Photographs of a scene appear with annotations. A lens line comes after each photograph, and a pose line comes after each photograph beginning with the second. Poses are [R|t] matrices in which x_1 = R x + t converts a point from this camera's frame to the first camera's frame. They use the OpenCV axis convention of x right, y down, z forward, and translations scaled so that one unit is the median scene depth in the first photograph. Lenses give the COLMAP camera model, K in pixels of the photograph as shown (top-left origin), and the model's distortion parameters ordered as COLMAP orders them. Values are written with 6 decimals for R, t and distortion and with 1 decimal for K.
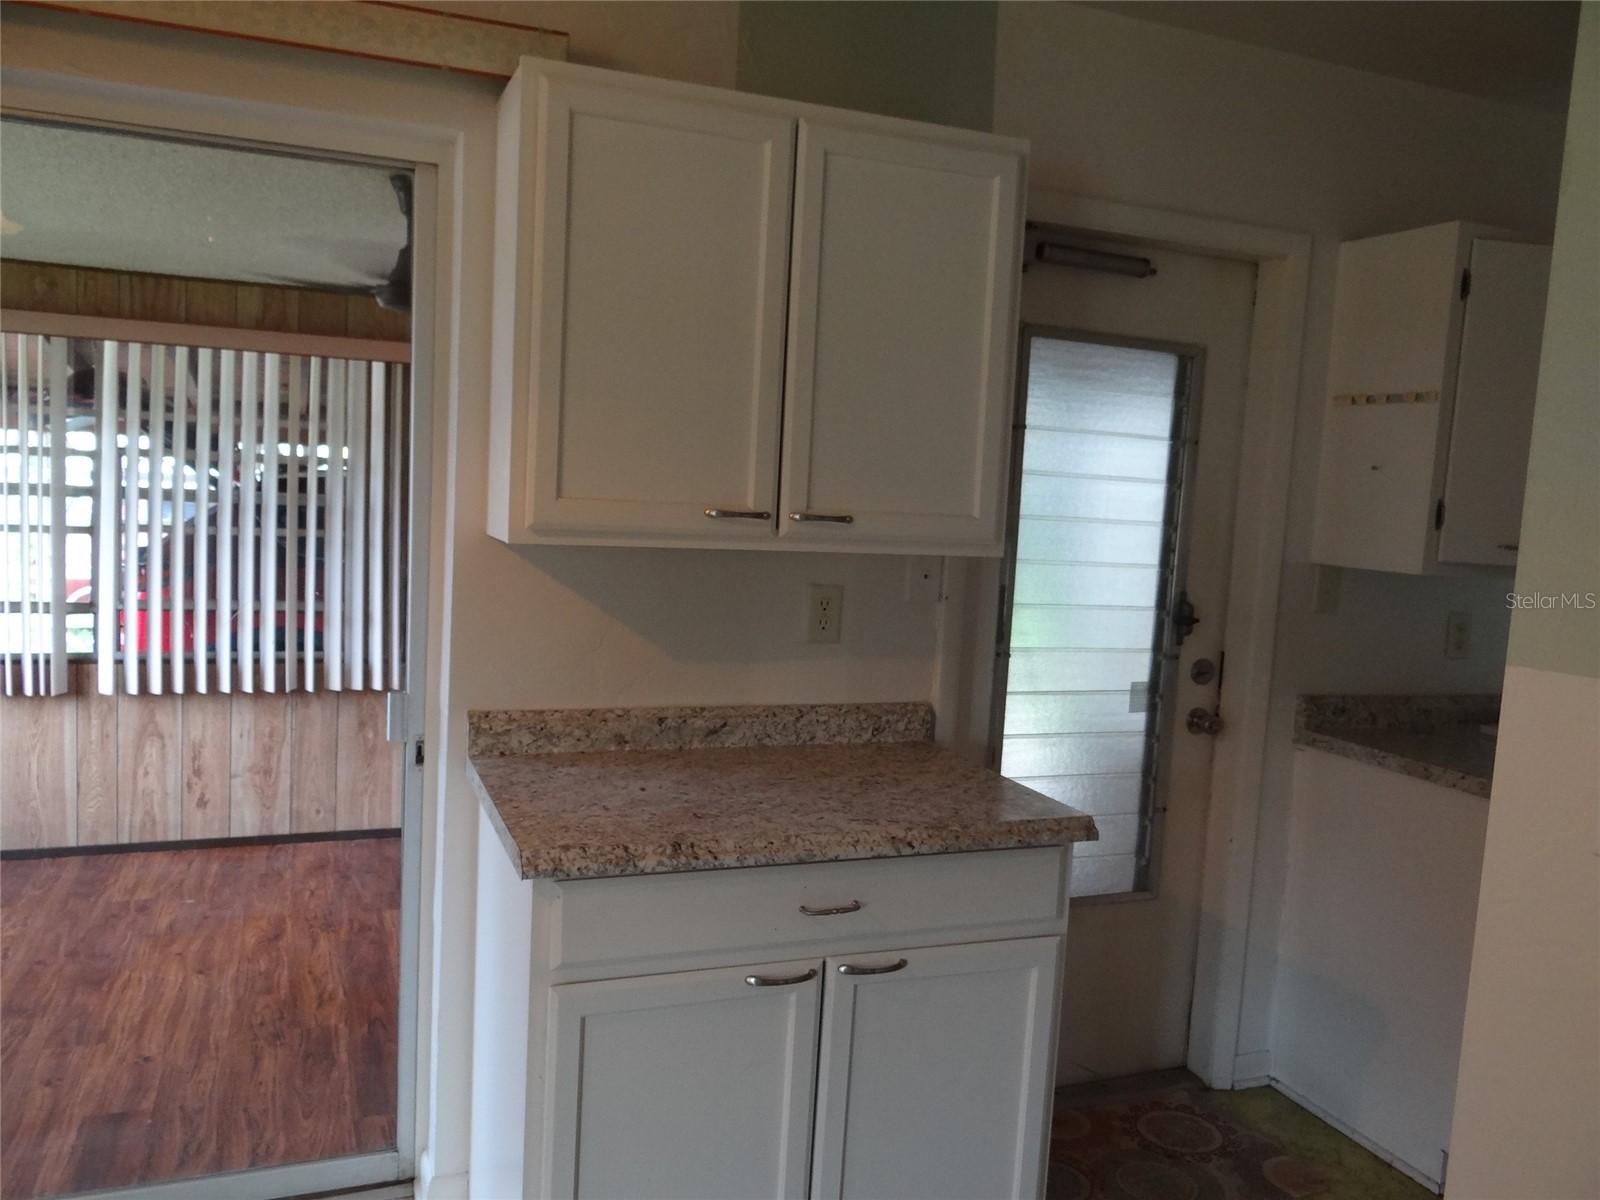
lens RADIAL K [[1283.5, 0, 796.2], [0, 1283.5, 594.7], [0, 0, 1]] dist [0.008518, -0.002979]
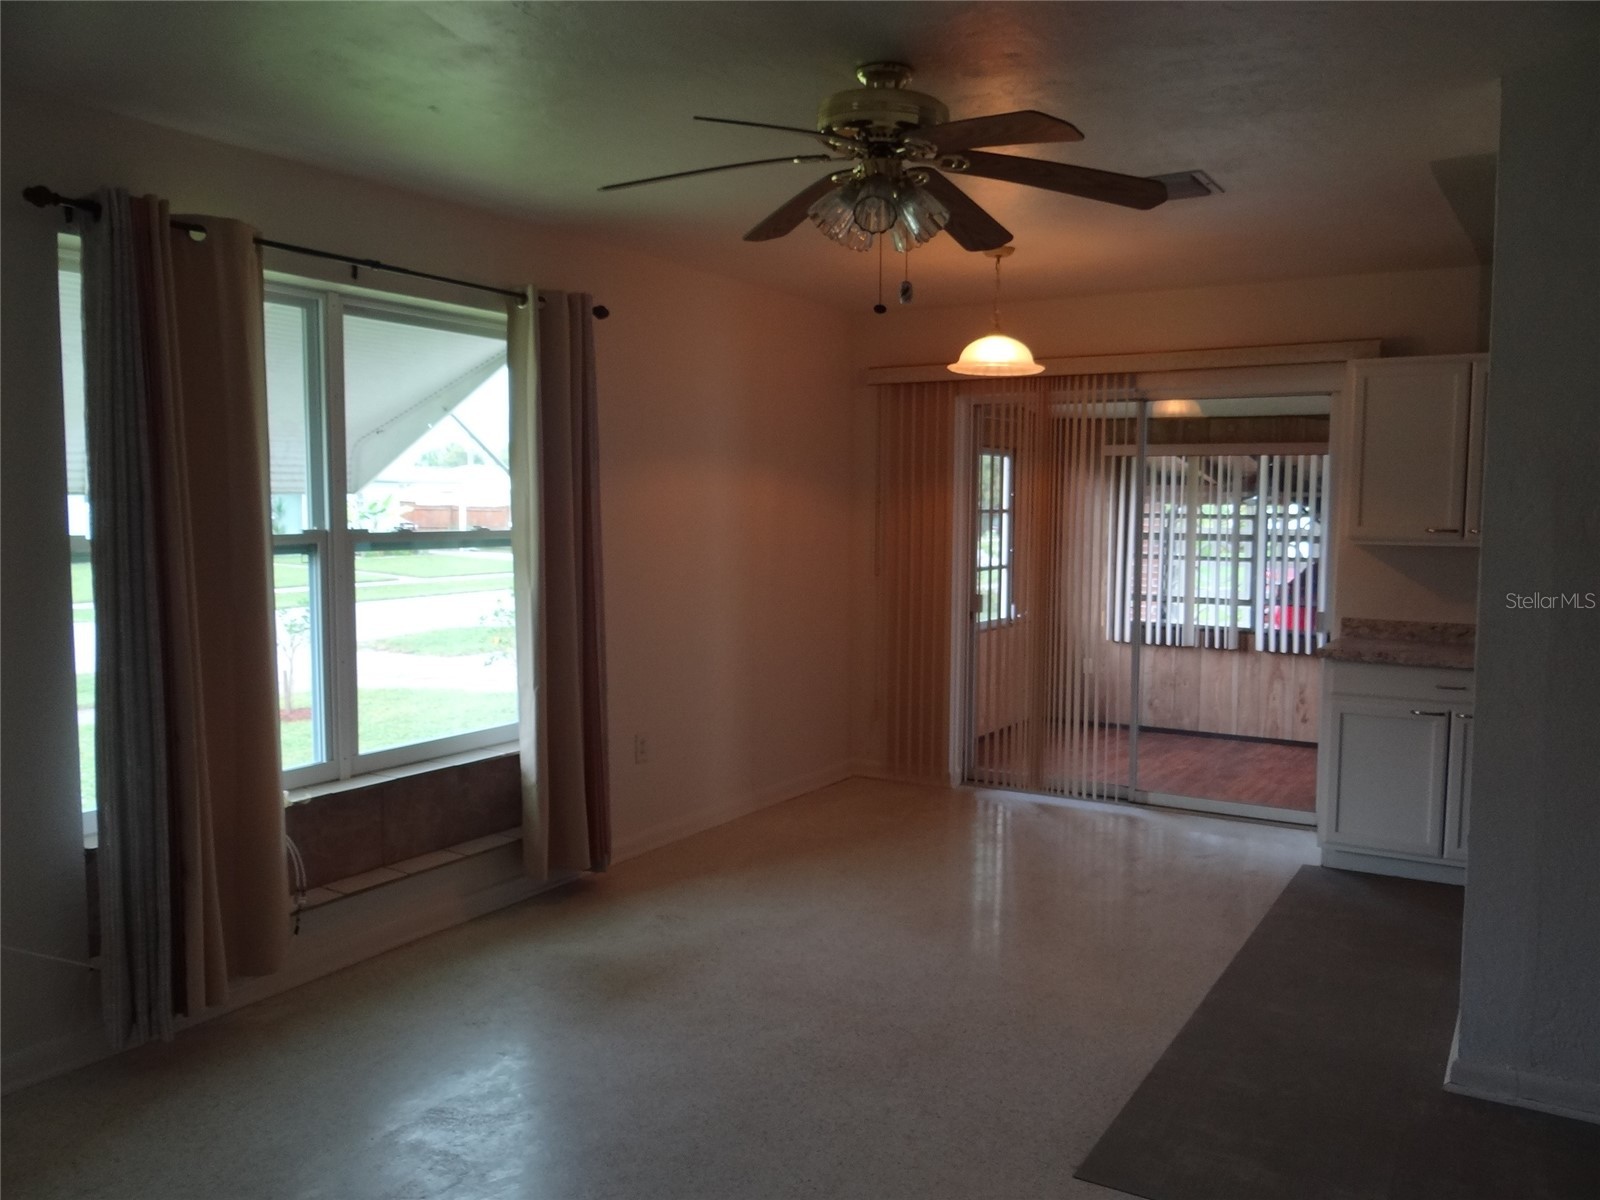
lens RADIAL K [[1257.6, 0, 793.6], [0, 1257.6, 602.9], [0, 0, 1]] dist [0.003785, 0.000483]
pose [[0.610135, 0.021146, -0.792015, 0.457995], [-0.055625, 0.998320, -0.016196, 0.074590], [0.790342, 0.053938, 0.610287, -0.579747]]
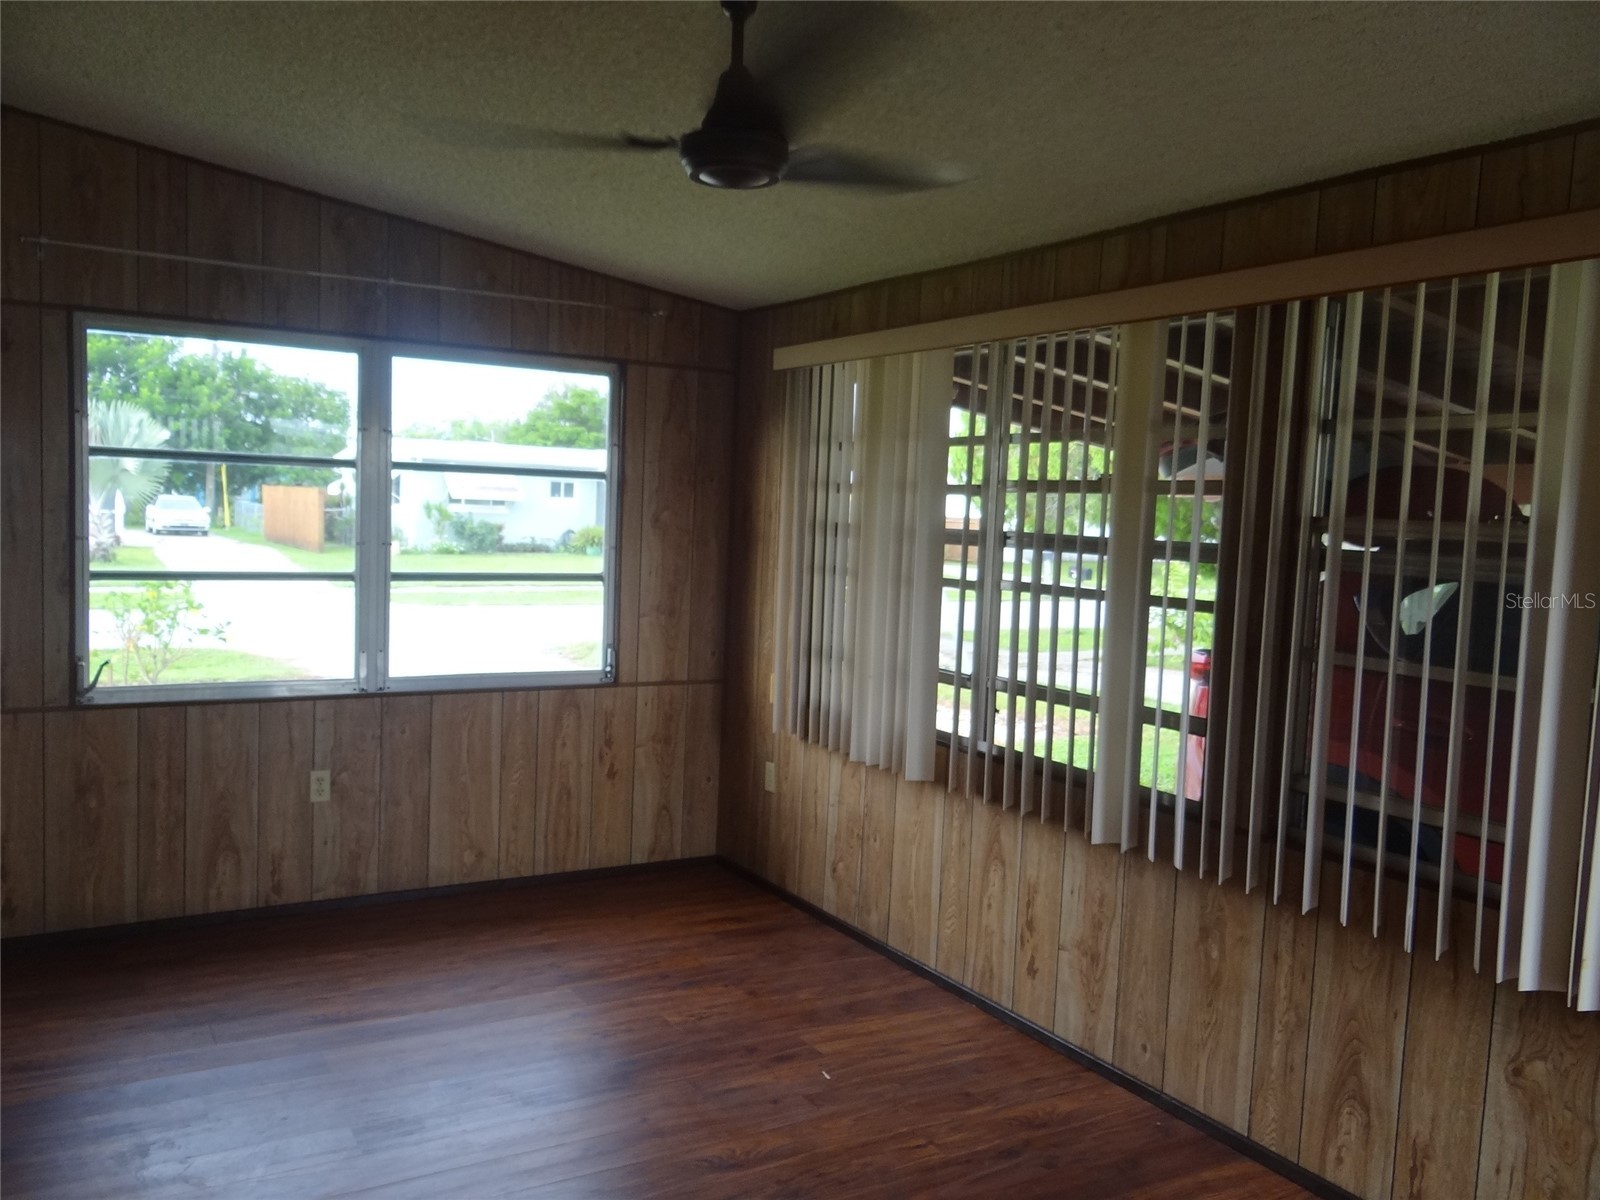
lens RADIAL K [[1257.6, 0, 793.6], [0, 1257.6, 602.9], [0, 0, 1]] dist [0.003785, 0.000483]
pose [[0.178738, 0.031007, -0.983408, 0.208761], [-0.124218, 0.992217, 0.008708, -0.032829], [0.976024, 0.120600, 0.181198, 0.745528]]
